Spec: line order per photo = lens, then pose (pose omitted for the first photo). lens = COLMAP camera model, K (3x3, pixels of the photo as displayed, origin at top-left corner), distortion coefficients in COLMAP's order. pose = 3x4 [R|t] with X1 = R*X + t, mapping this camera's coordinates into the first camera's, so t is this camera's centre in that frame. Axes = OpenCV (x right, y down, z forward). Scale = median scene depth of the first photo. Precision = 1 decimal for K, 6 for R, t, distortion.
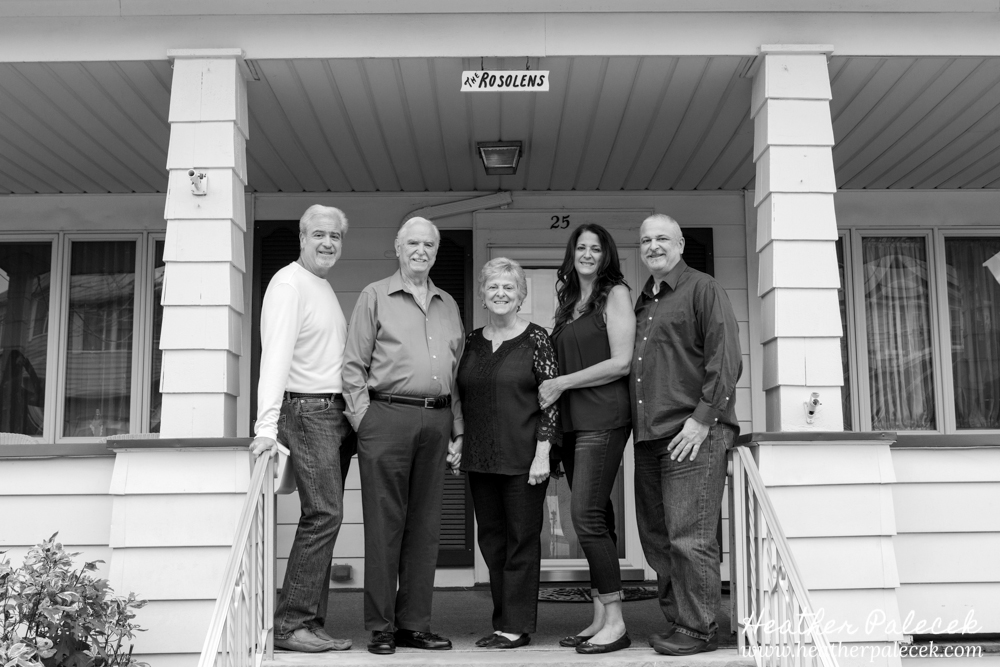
lens RADIAL K [[1110.5, 0, 503.8], [0, 1110.5, 323.6], [0, 0, 1]] dist [-0.050169, 0.000000]
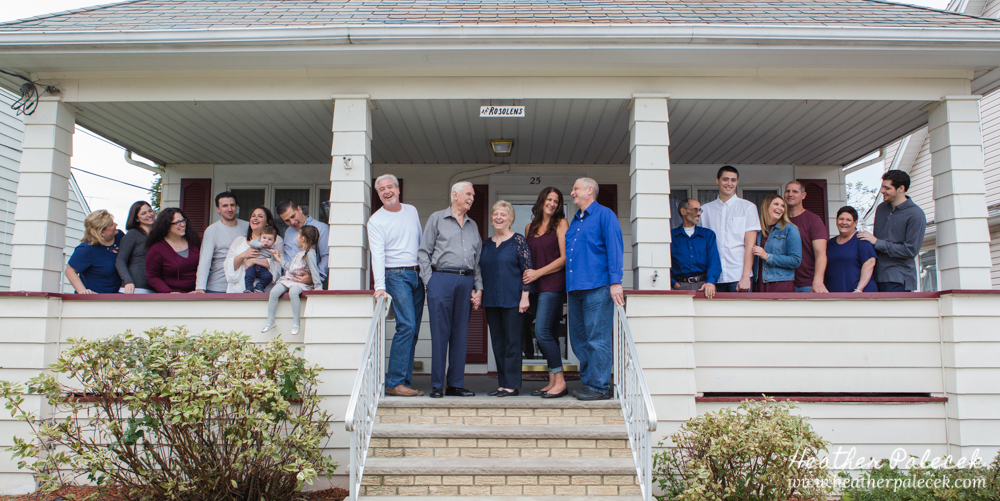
lens RADIAL K [[725.4, 0, 506.8], [0, 725.4, 258.5], [0, 0, 1]] dist [-0.046180, -0.000348]
pose [[0.999777, 0.009330, -0.018958, 0.035979], [-0.008740, 0.999482, 0.030959, 0.002608], [0.019237, -0.030786, 0.999341, -0.295811]]
